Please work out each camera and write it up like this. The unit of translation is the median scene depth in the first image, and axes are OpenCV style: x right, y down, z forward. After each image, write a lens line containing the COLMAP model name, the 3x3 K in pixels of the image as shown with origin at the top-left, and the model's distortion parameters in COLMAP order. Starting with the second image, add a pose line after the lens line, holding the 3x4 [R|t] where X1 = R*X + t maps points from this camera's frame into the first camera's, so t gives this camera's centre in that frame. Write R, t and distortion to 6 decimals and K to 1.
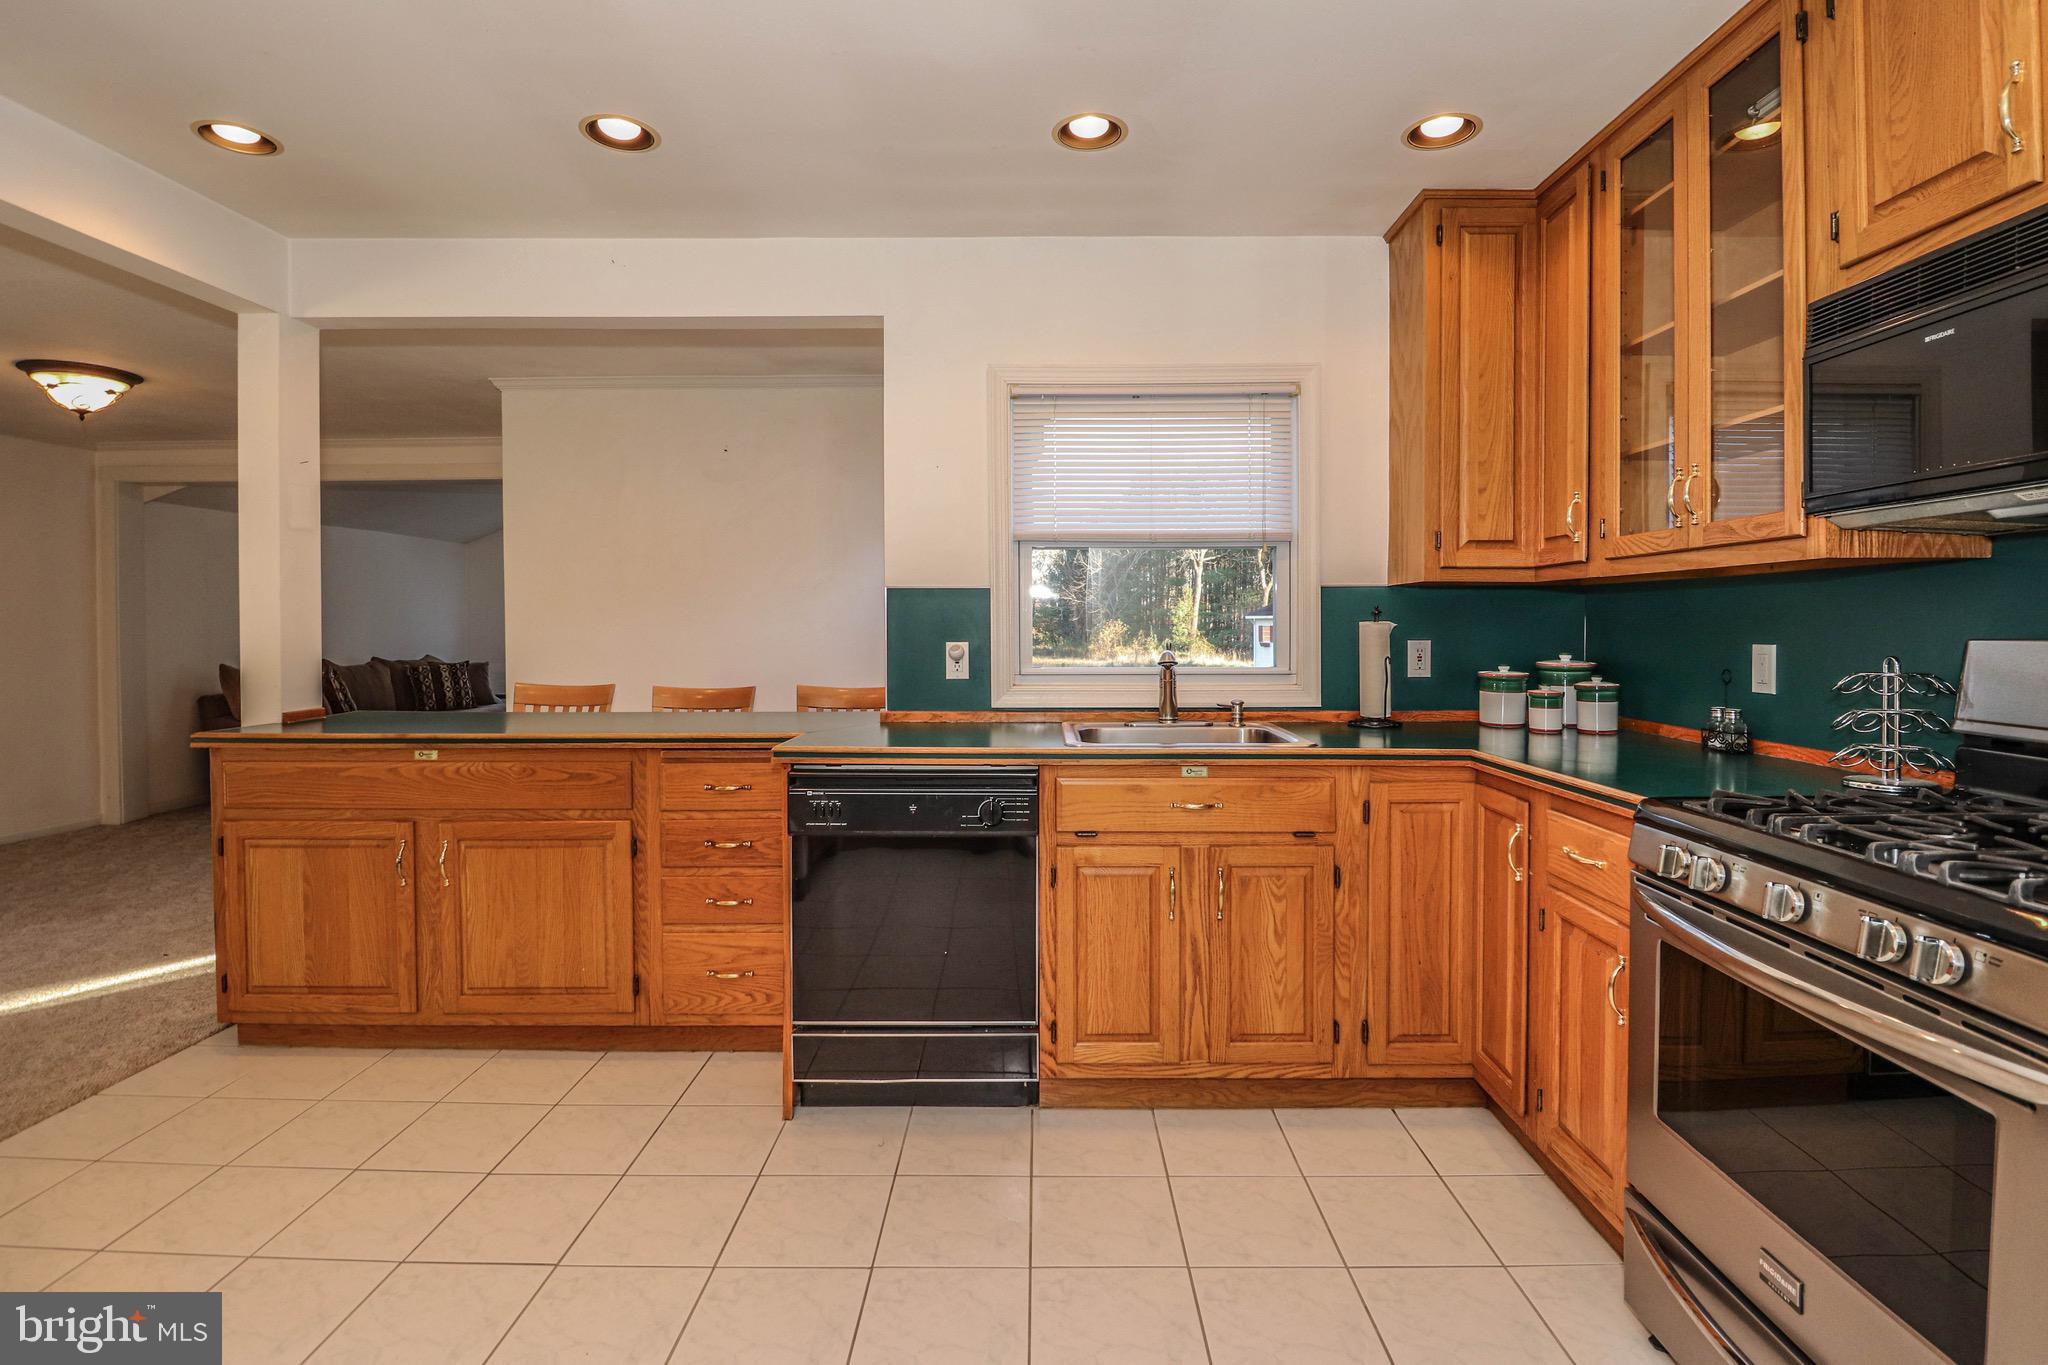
lens RADIAL K [[953.0, 0, 1031.0], [0, 953.0, 663.0], [0, 0, 1]] dist [0.026716, 0.000311]
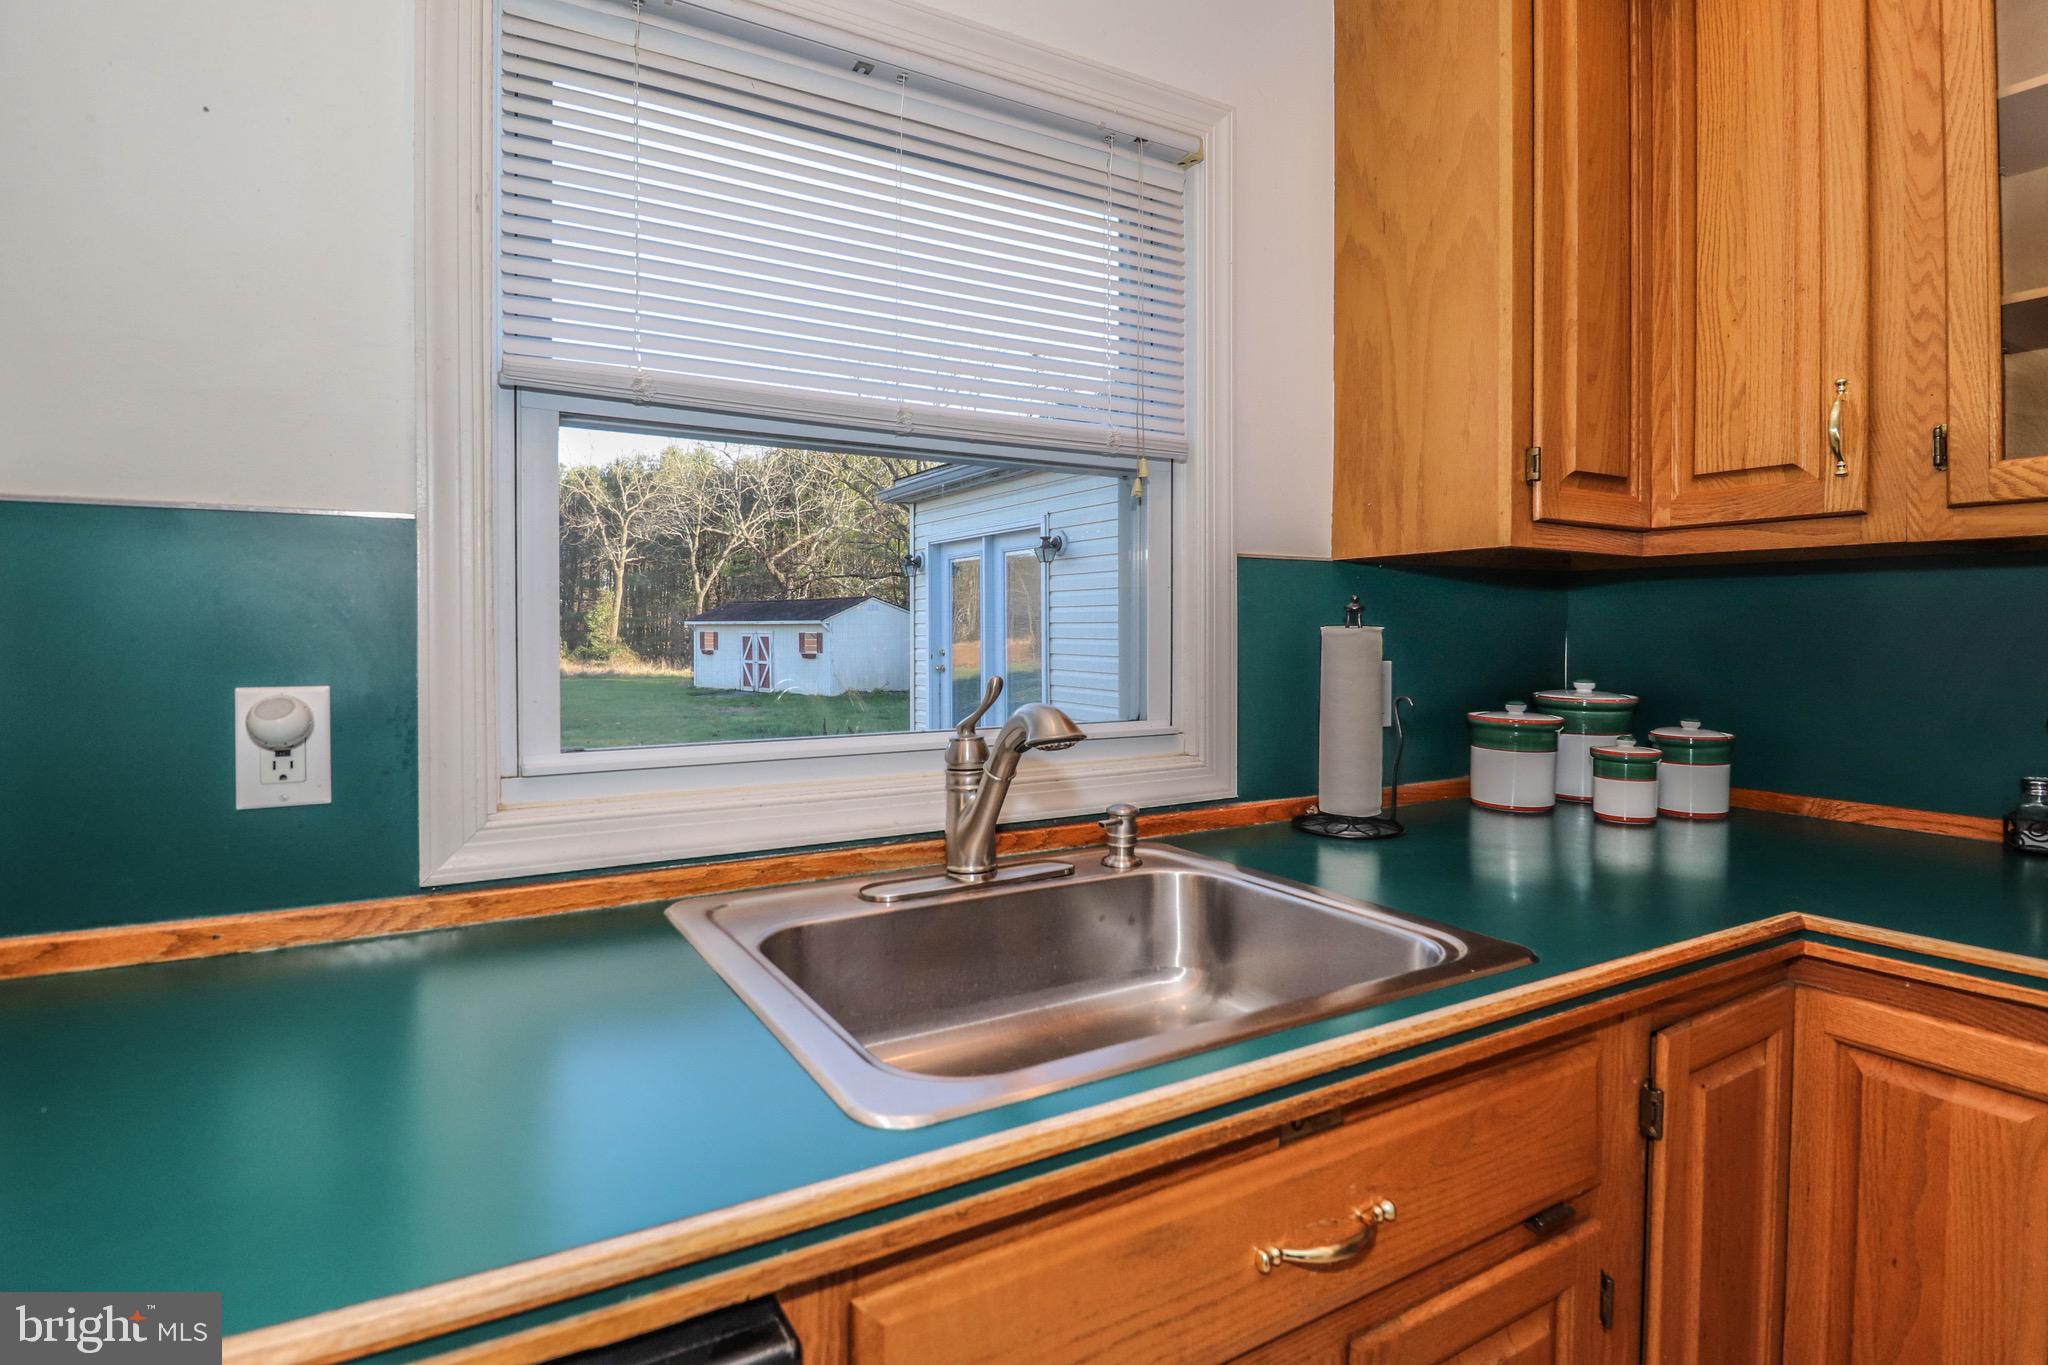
lens RADIAL K [[895.0, 0, 1027.6], [0, 895.0, 631.8], [0, 0, 1]] dist [0.001992, 0.000086]
pose [[0.814279, 0.000323, 0.580474, -0.055058], [0.022110, 0.999257, -0.031571, -0.028686], [-0.580053, 0.038542, 0.813666, 0.692042]]
